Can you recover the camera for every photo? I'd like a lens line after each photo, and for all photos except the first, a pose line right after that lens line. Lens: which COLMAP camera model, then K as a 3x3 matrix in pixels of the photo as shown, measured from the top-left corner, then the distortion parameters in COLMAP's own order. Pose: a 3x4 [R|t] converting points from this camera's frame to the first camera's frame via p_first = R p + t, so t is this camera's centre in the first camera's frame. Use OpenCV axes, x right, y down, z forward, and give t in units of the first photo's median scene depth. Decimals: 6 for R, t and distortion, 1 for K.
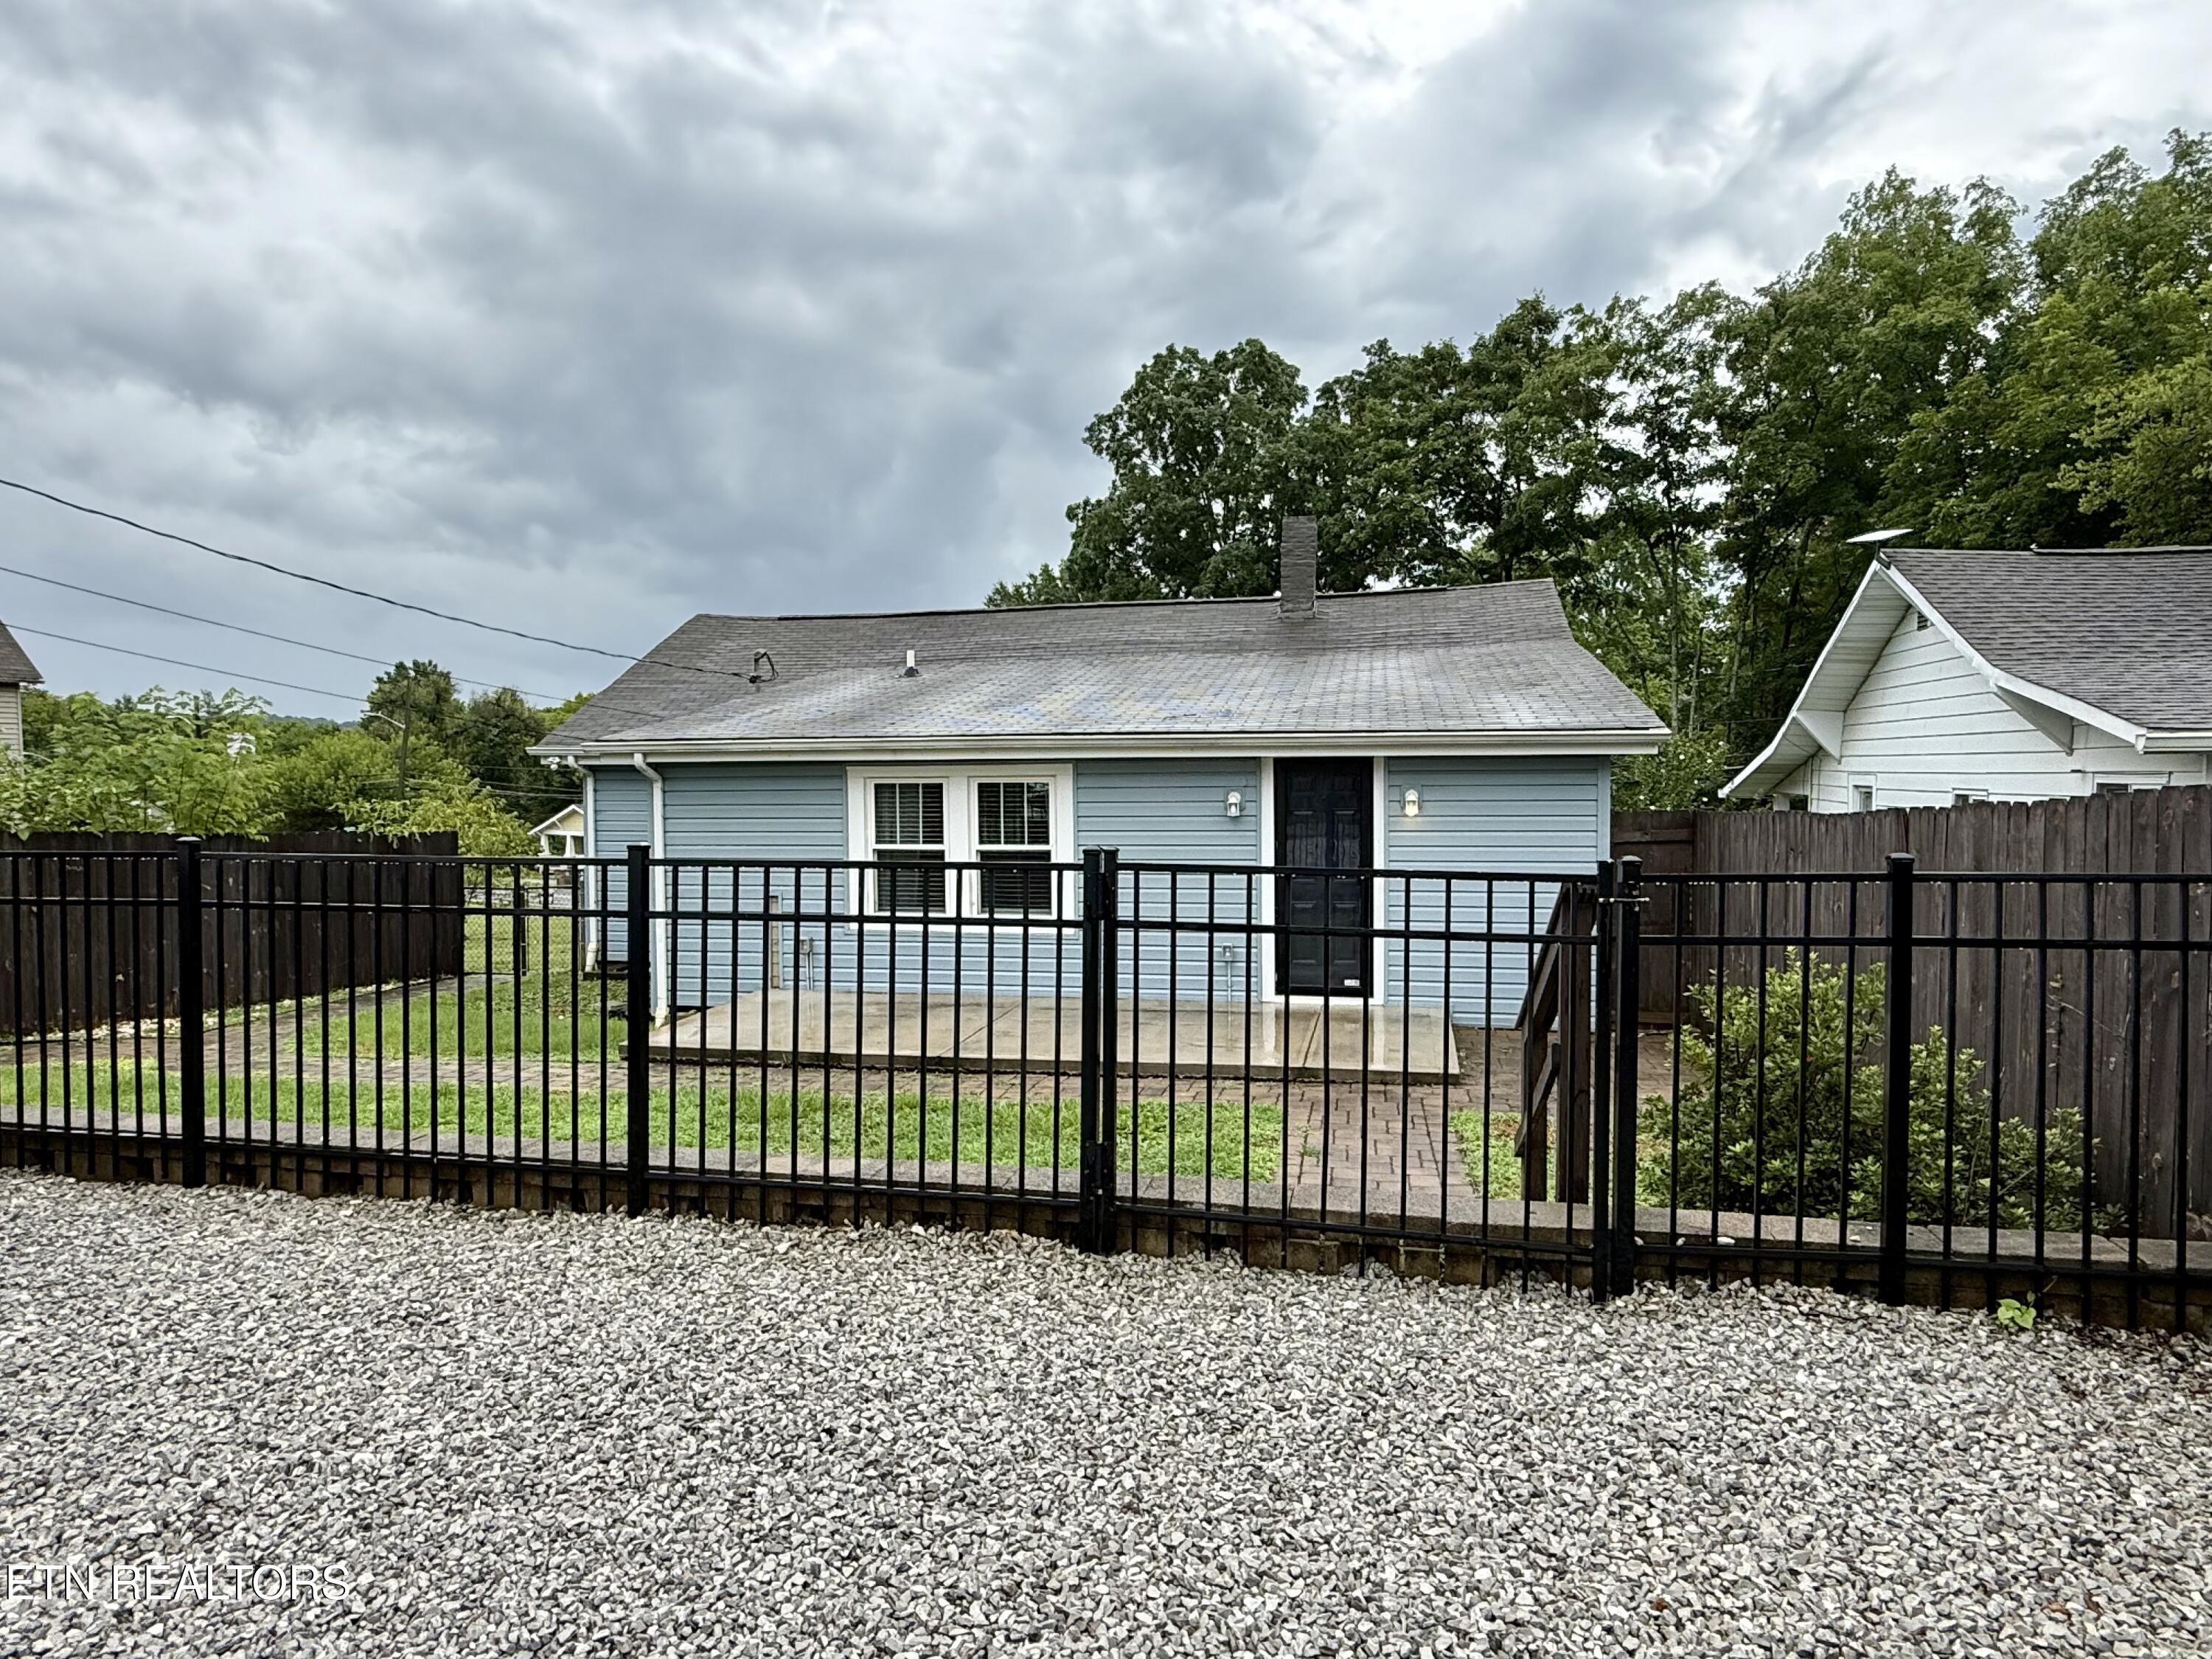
lens RADIAL K [[1358.8, 0, 1092.3], [0, 1358.8, 828.6], [0, 0, 1]] dist [-0.003089, 0.002848]
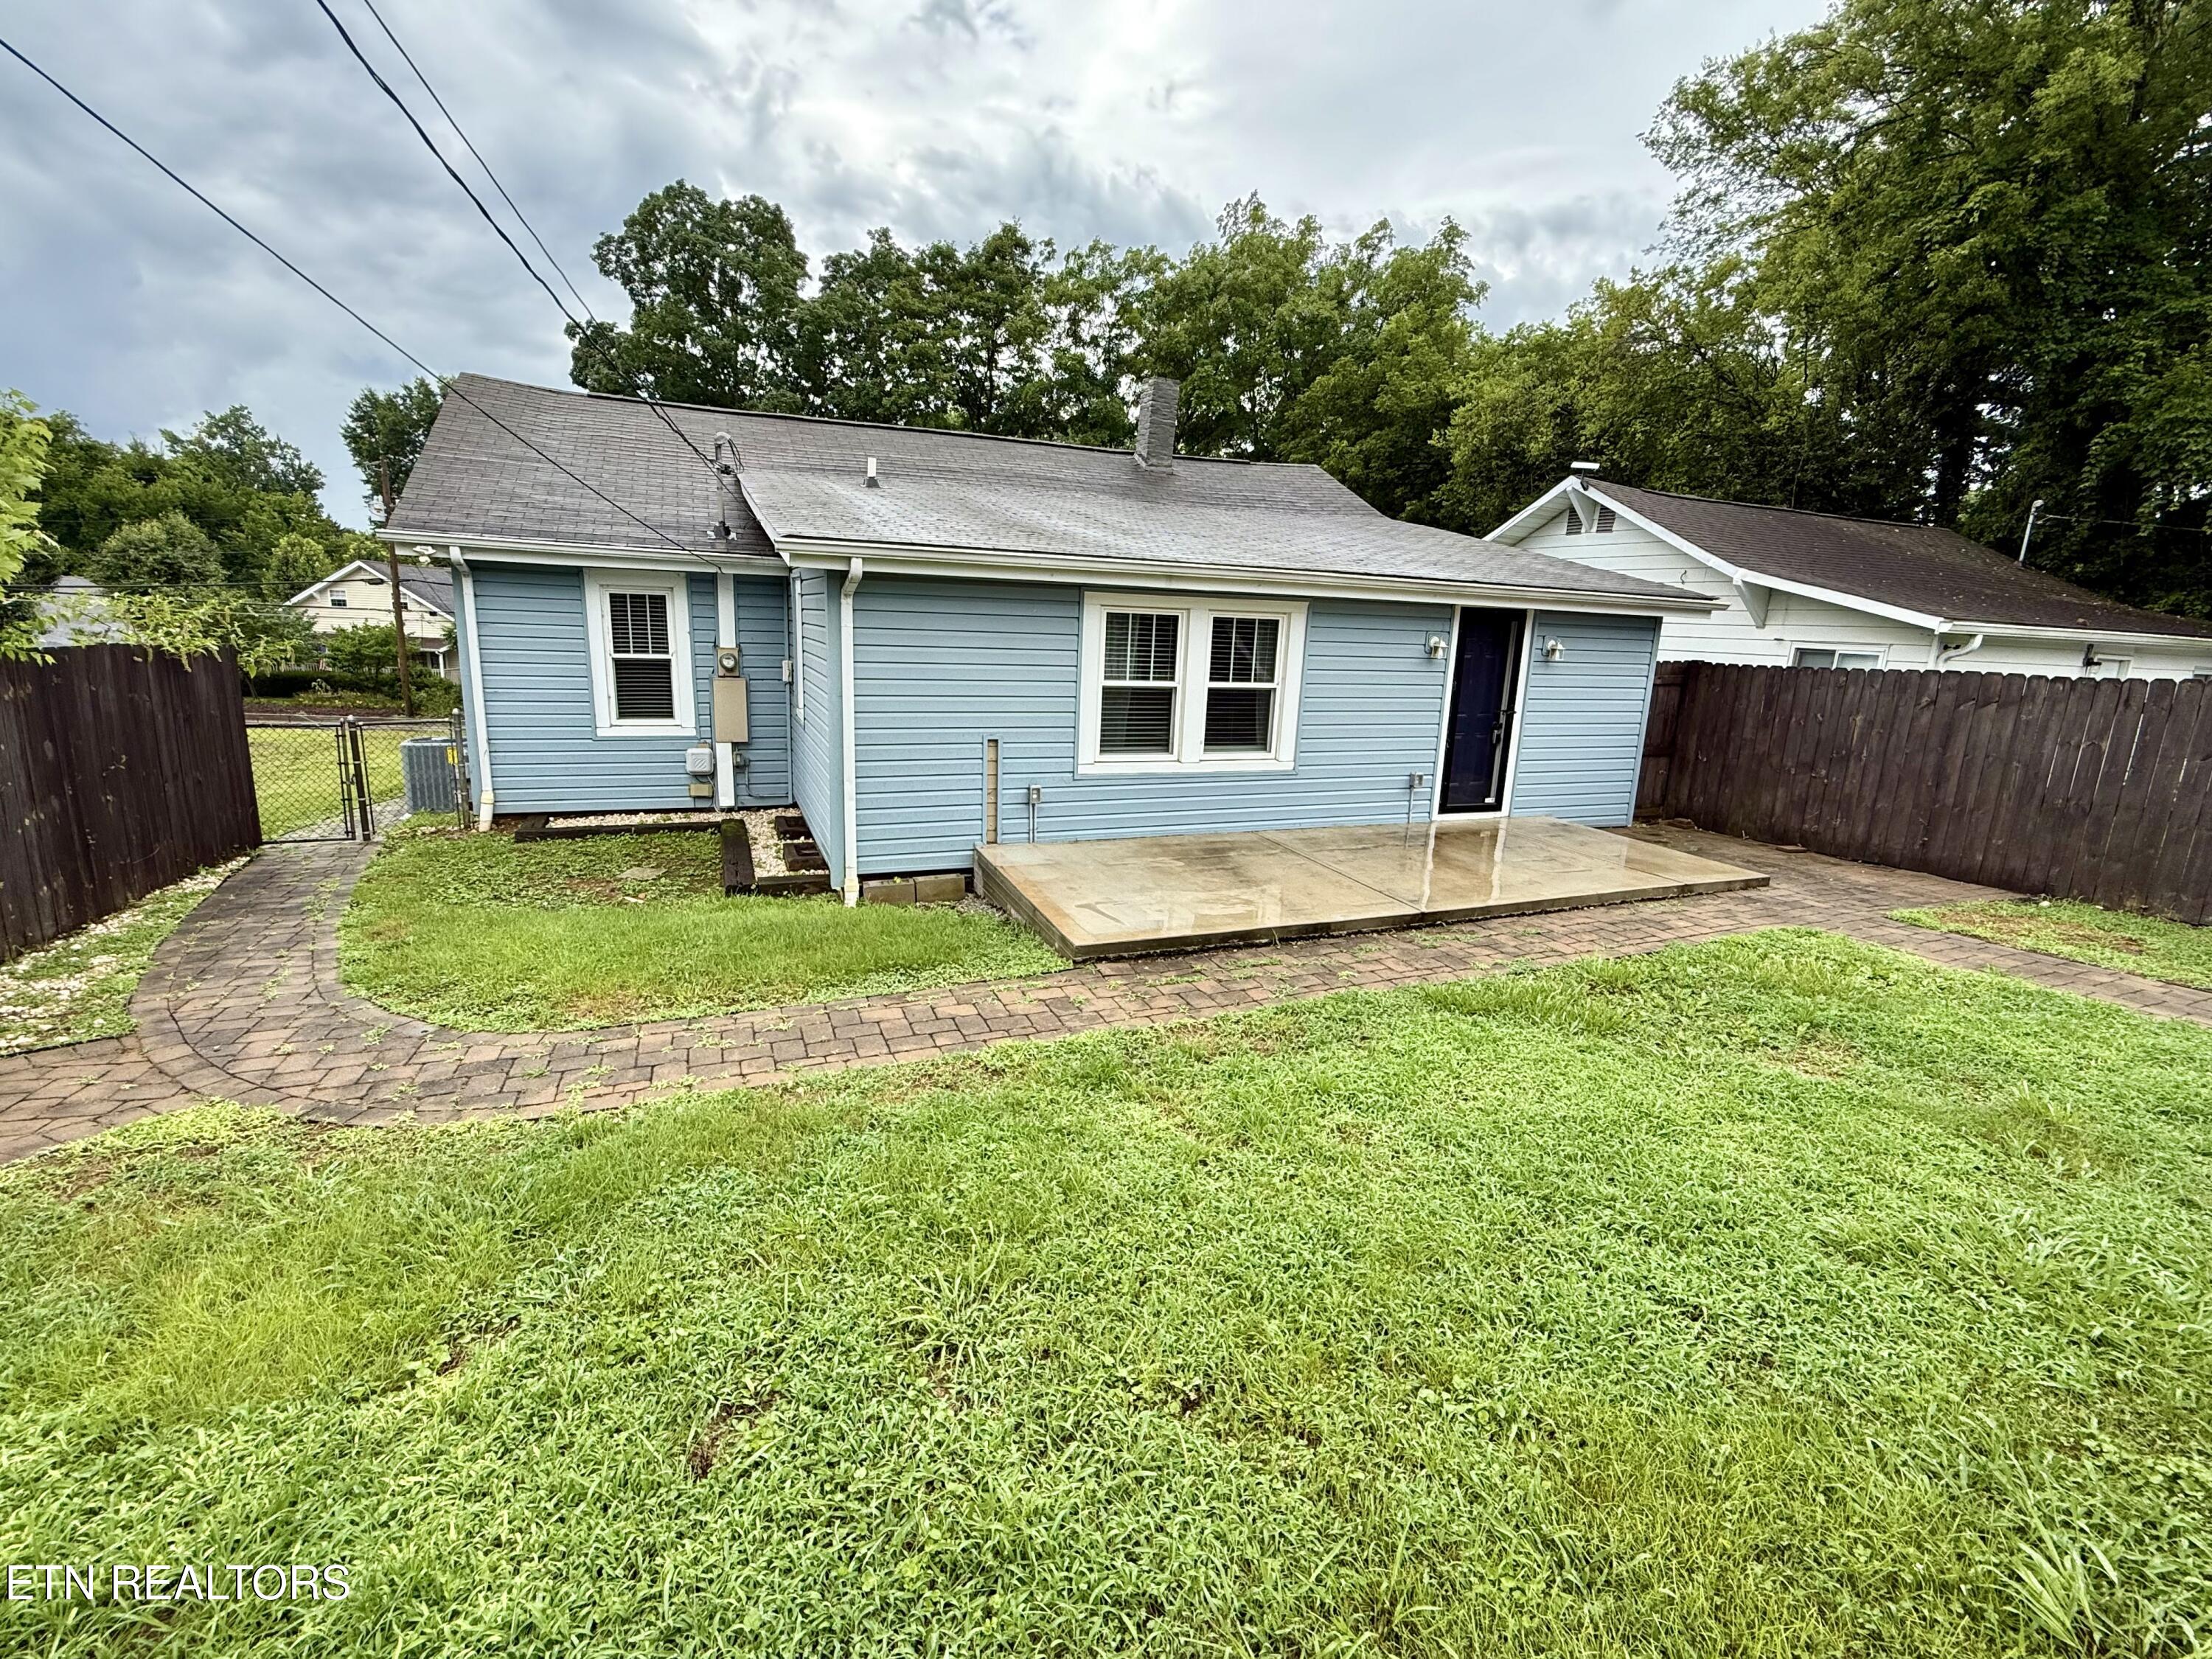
lens RADIAL K [[974.3, 0, 1106.2], [0, 974.3, 826.9], [0, 0, 1]] dist [0.001732, 0.000382]
pose [[0.820349, -0.080845, 0.566120, -0.172020], [-0.024289, 0.984137, 0.175737, -0.002071], [-0.571347, -0.157916, 0.805373, 0.145838]]
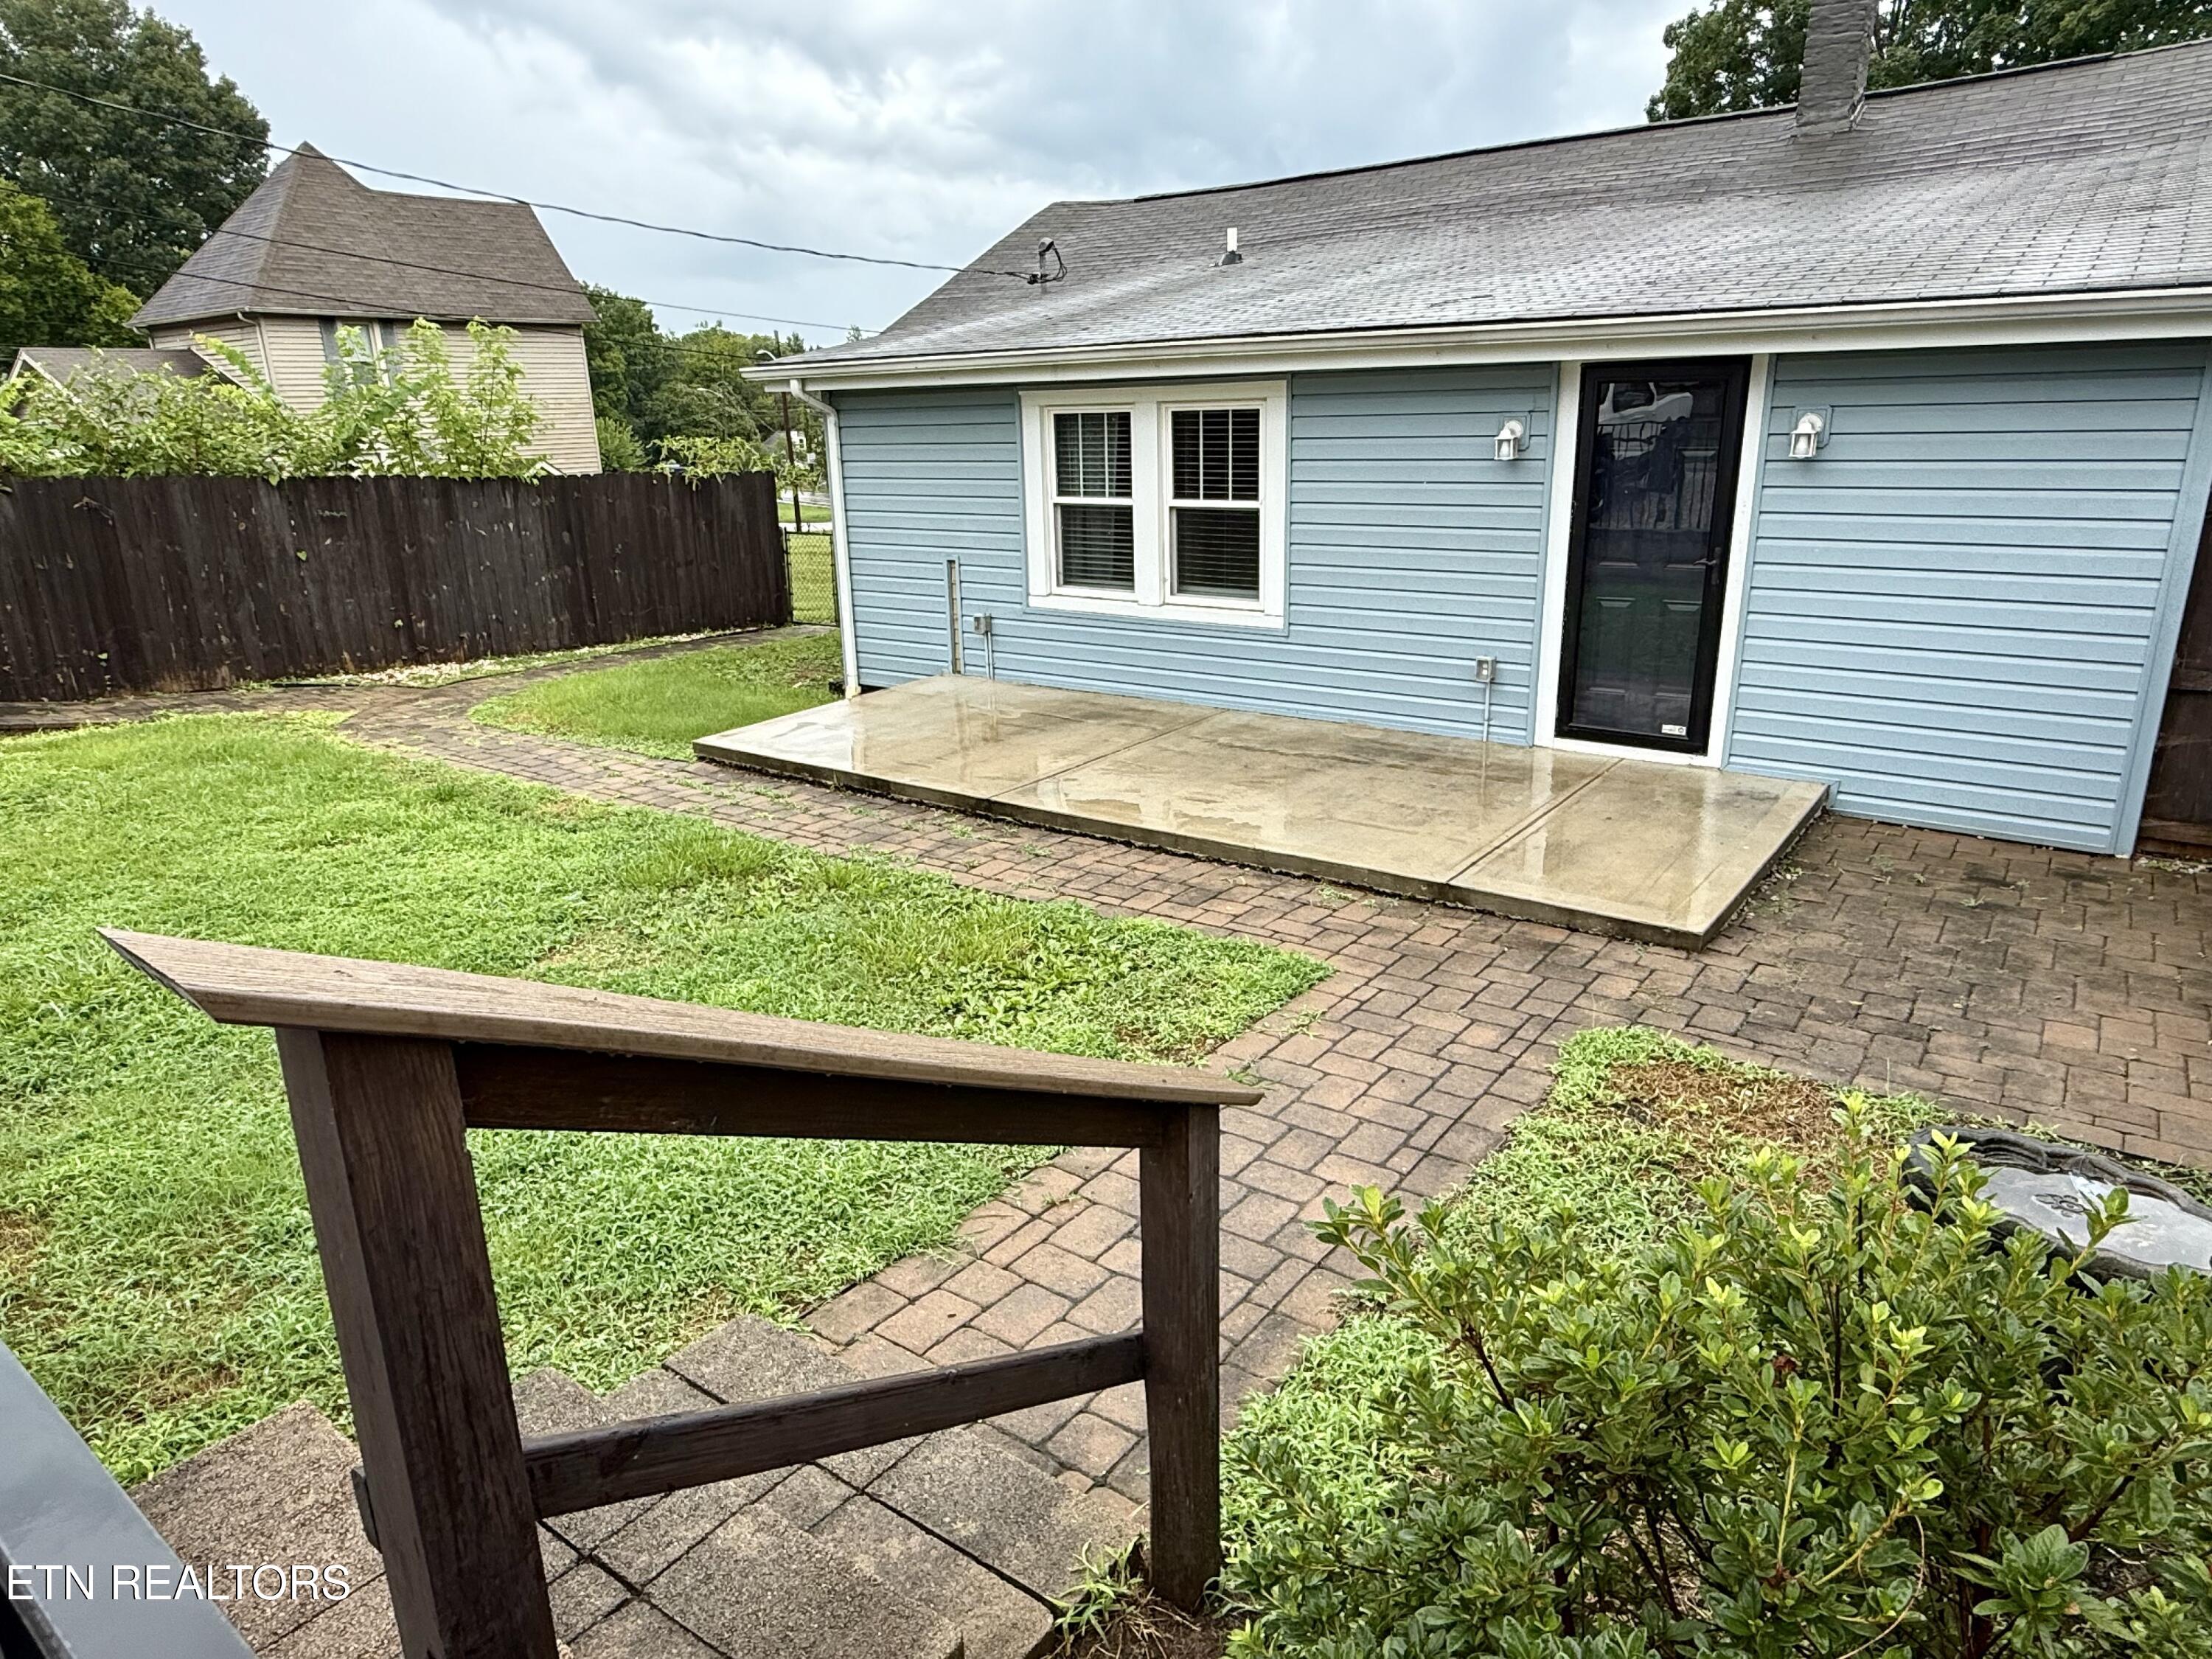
lens RADIAL K [[1358.8, 0, 1086.7], [0, 1358.8, 834.2], [0, 0, 1]] dist [-0.003089, 0.002848]
pose [[0.907212, 0.110383, -0.405933, 0.060639], [0.003196, 0.963124, 0.269040, -0.003575], [0.420661, -0.245373, 0.873405, 0.092040]]
